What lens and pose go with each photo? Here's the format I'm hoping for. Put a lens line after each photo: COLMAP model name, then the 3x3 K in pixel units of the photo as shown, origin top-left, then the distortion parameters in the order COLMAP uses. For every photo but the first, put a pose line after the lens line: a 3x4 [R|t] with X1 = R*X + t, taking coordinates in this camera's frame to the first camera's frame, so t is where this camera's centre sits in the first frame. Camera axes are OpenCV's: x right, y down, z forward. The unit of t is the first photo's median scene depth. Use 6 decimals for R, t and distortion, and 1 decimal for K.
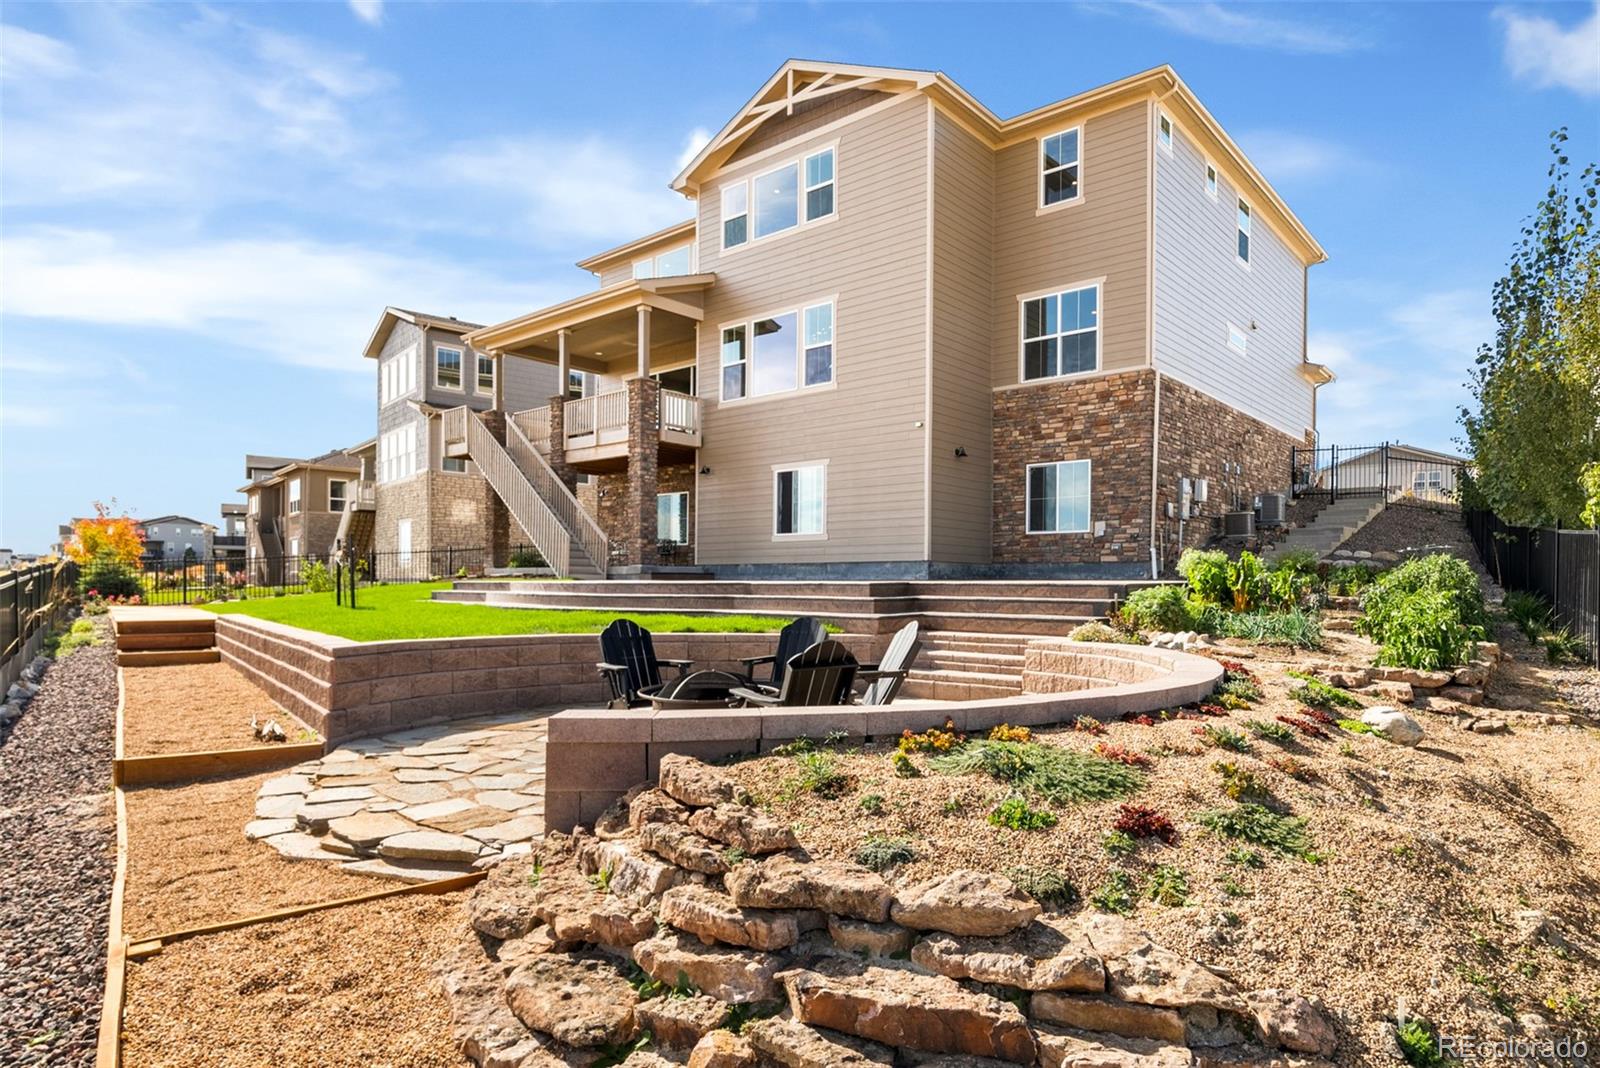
lens RADIAL K [[923.8, 0, 885.1], [0, 923.8, 588.8], [0, 0, 1]] dist [0.003688, -0.000261]
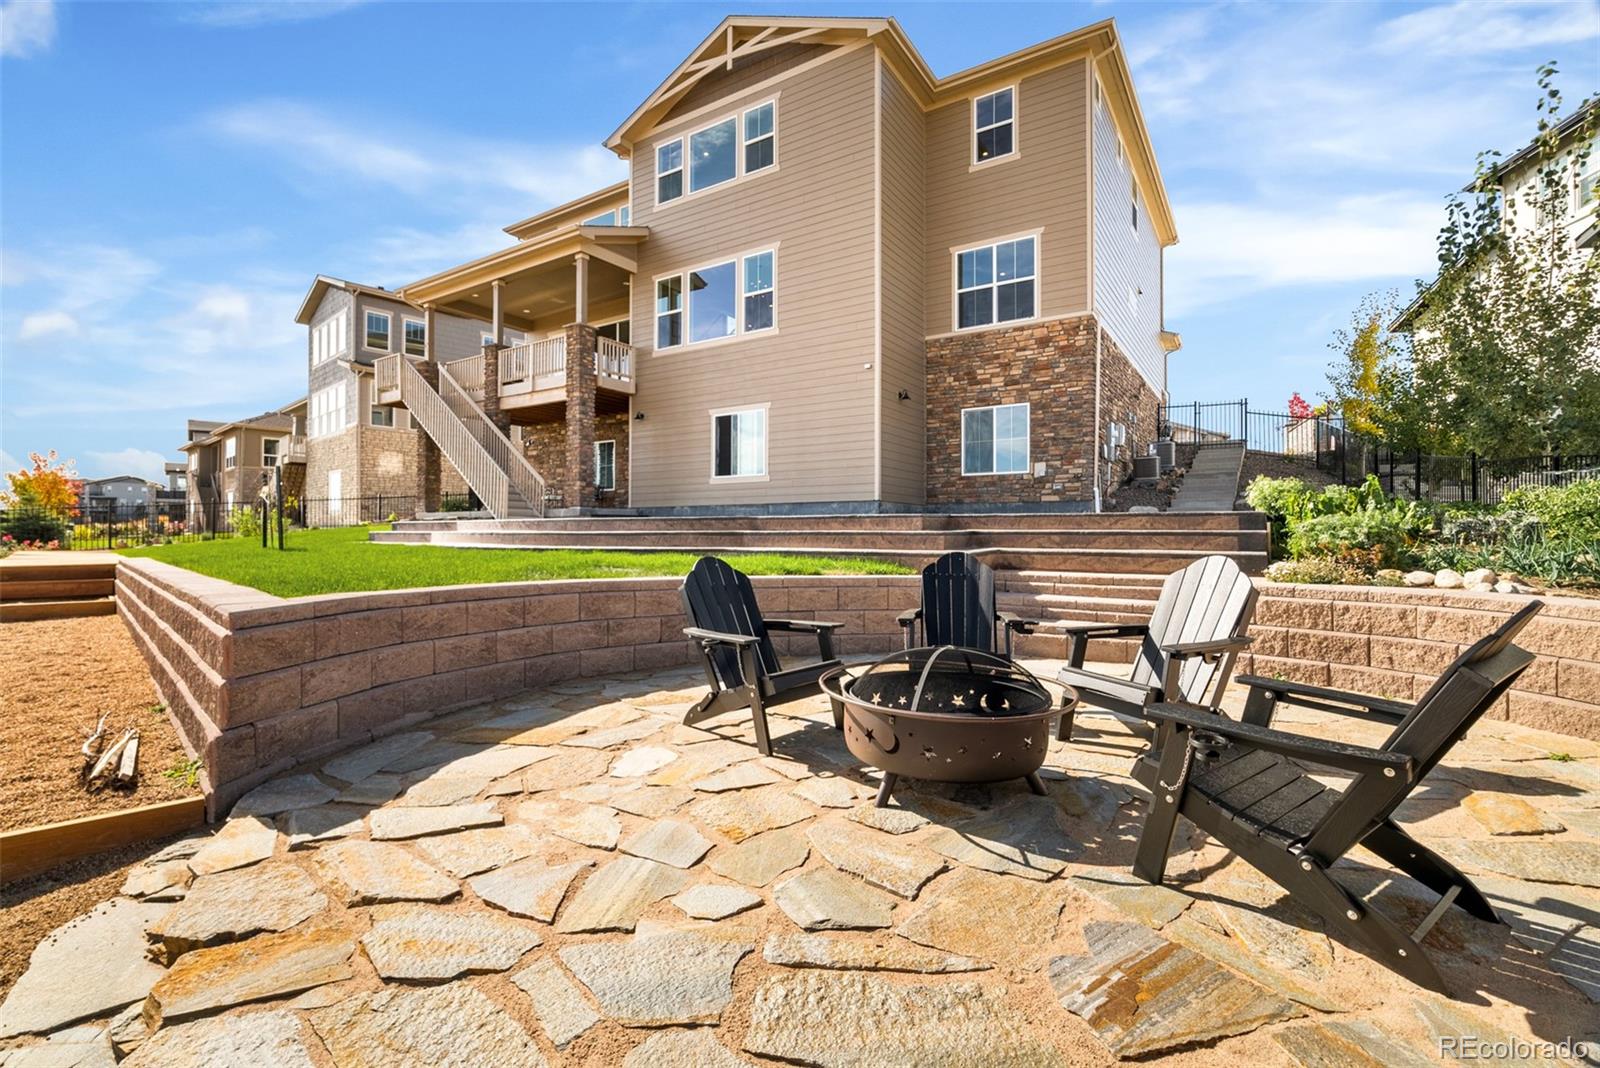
lens RADIAL K [[744.9, 0, 795.2], [0, 744.9, 525.3], [0, 0, 1]] dist [-0.001646, -0.000028]
pose [[0.996949, -0.003906, 0.077963, -0.098499], [0.004949, 0.999901, -0.013184, 0.006595], [-0.077904, 0.013530, 0.996869, 0.177027]]
